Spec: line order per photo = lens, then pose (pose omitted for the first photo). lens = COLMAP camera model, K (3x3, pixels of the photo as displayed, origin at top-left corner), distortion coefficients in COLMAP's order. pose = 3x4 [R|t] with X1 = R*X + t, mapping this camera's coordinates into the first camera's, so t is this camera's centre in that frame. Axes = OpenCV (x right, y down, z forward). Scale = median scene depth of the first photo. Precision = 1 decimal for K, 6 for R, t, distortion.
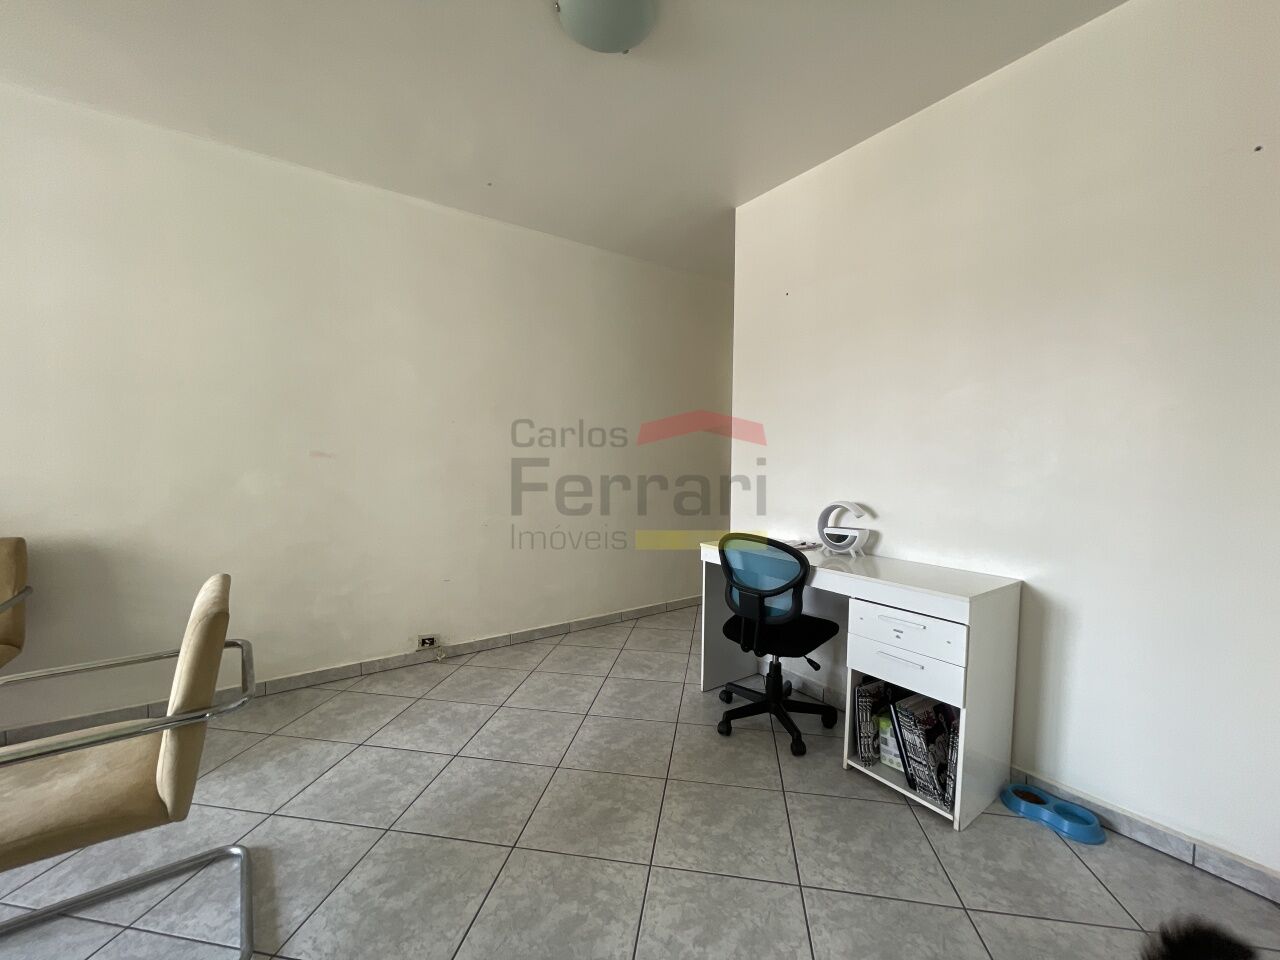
lens RADIAL K [[518.5, 0, 639.9], [0, 518.5, 480.6], [0, 0, 1]] dist [-0.009788, 0.000130]
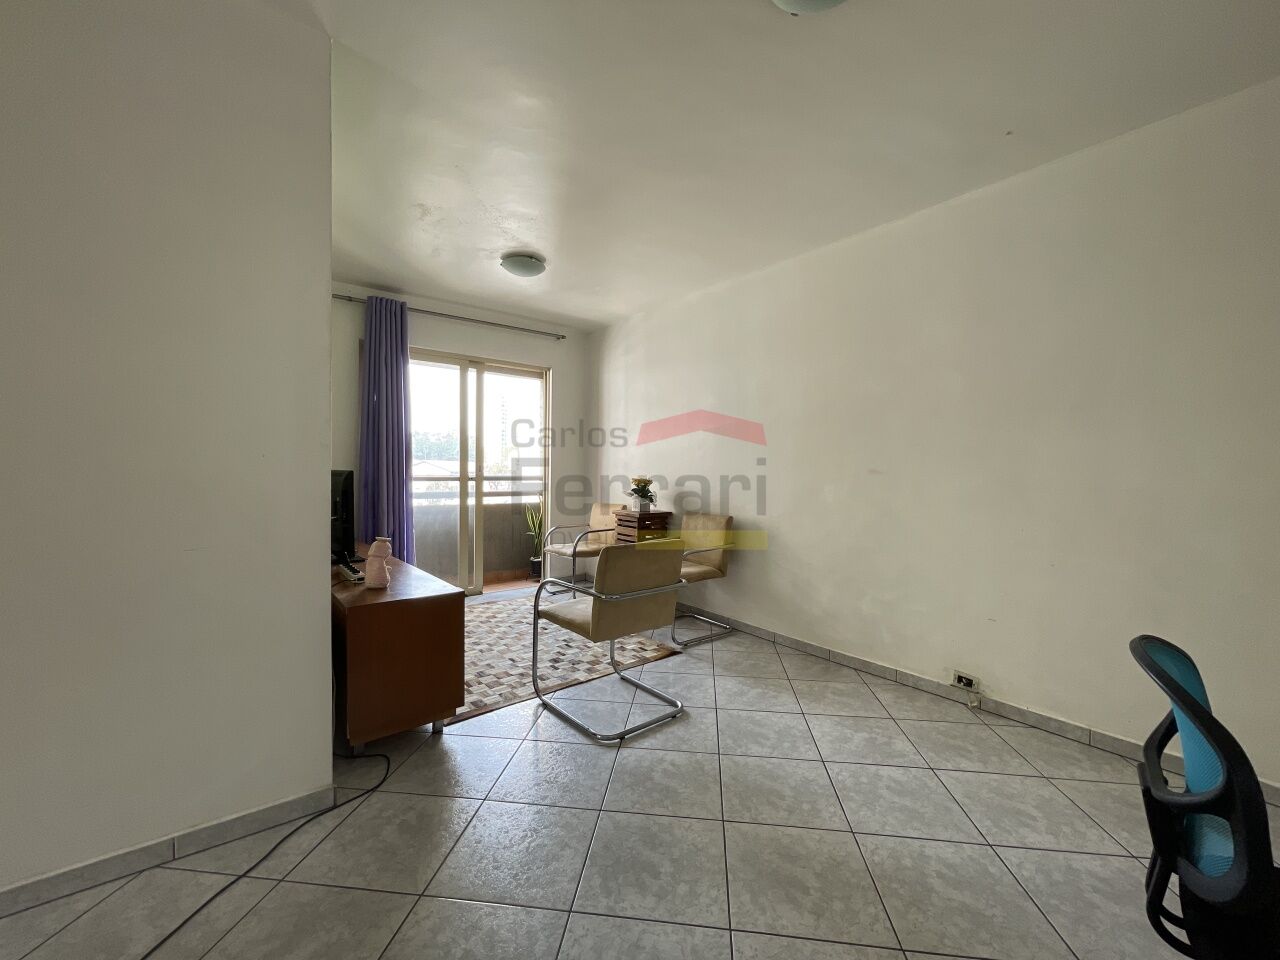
lens RADIAL K [[518.5, 0, 640.7], [0, 518.5, 477.1], [0, 0, 1]] dist [-0.009788, 0.000130]
pose [[0.028441, -0.003076, -0.999591, 0.523986], [-0.046680, 0.998900, -0.004403, -0.010030], [0.998505, 0.046786, 0.028266, 0.457285]]
